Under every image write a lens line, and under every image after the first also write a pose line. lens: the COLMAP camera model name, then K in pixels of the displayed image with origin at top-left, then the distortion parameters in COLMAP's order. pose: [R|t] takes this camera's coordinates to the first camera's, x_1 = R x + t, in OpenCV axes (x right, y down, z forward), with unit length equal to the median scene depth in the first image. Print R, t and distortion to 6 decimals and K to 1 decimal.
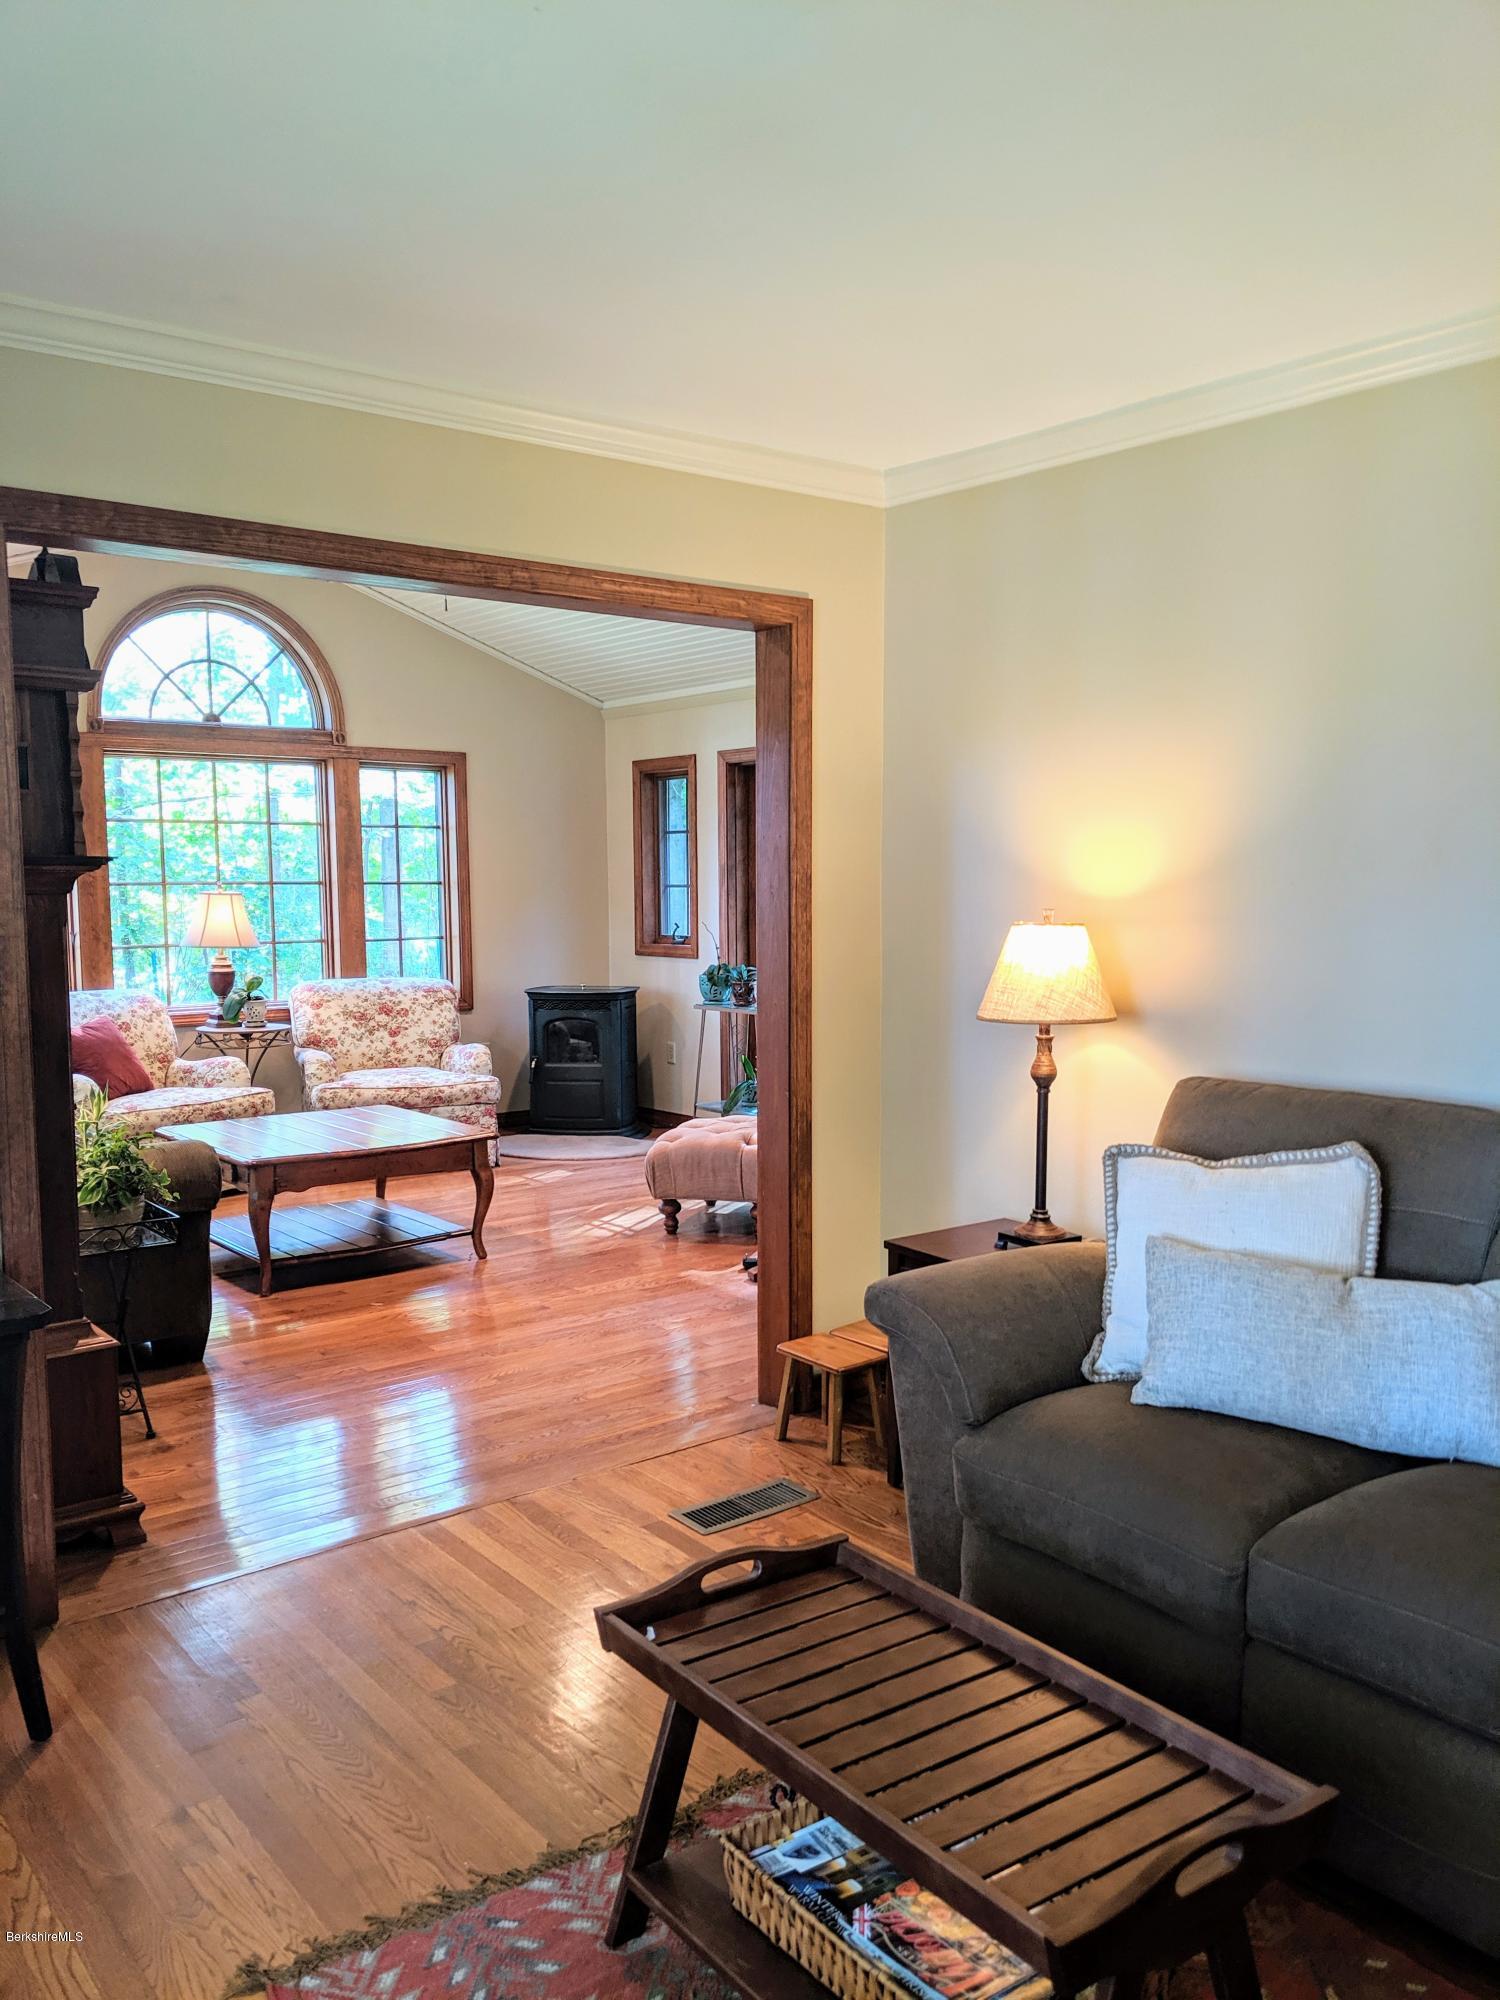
lens RADIAL K [[1642.6, 0, 785.7], [0, 1642.6, 1036.0], [0, 0, 1]] dist [0.085425, -0.310206]
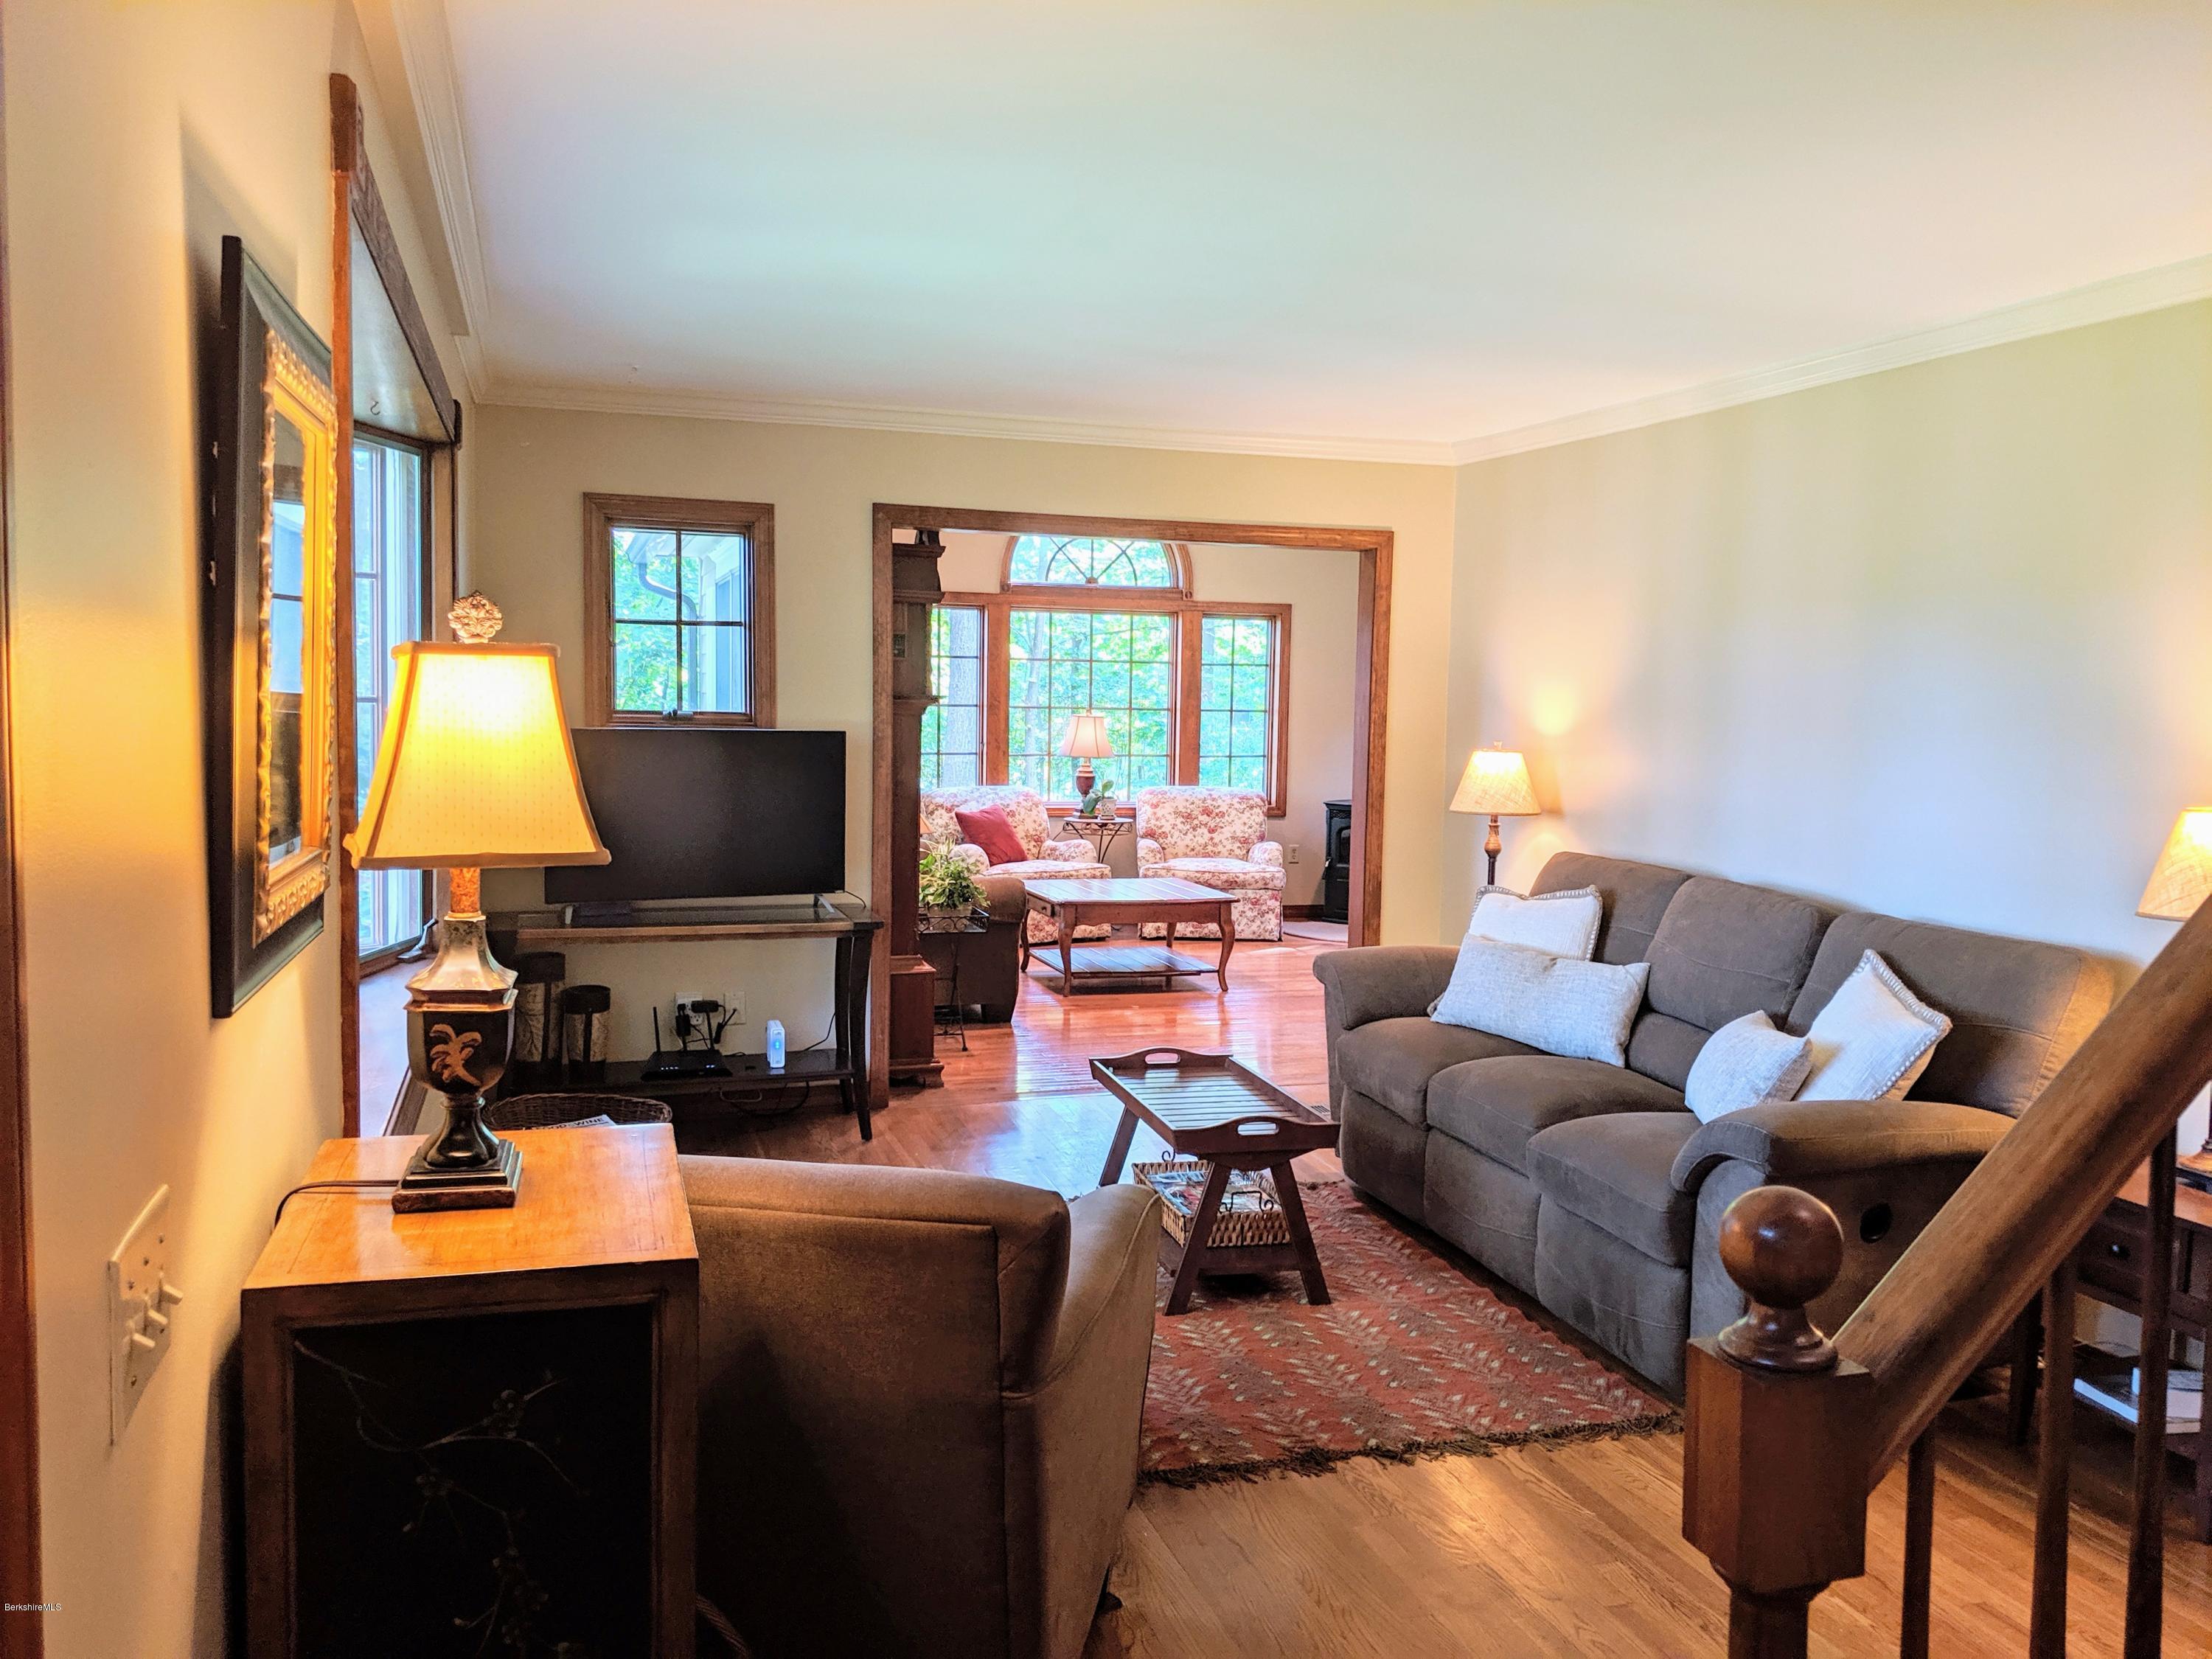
lens RADIAL K [[1802.5, 0, 1106.0], [0, 1802.5, 829.5], [0, 0, 1]] dist [0.079257, -0.125970]
pose [[0.927818, 0.049048, -0.369794, 0.201575], [-0.058592, 0.998175, -0.014613, 0.023059], [0.368402, 0.035225, 0.928999, -0.313402]]
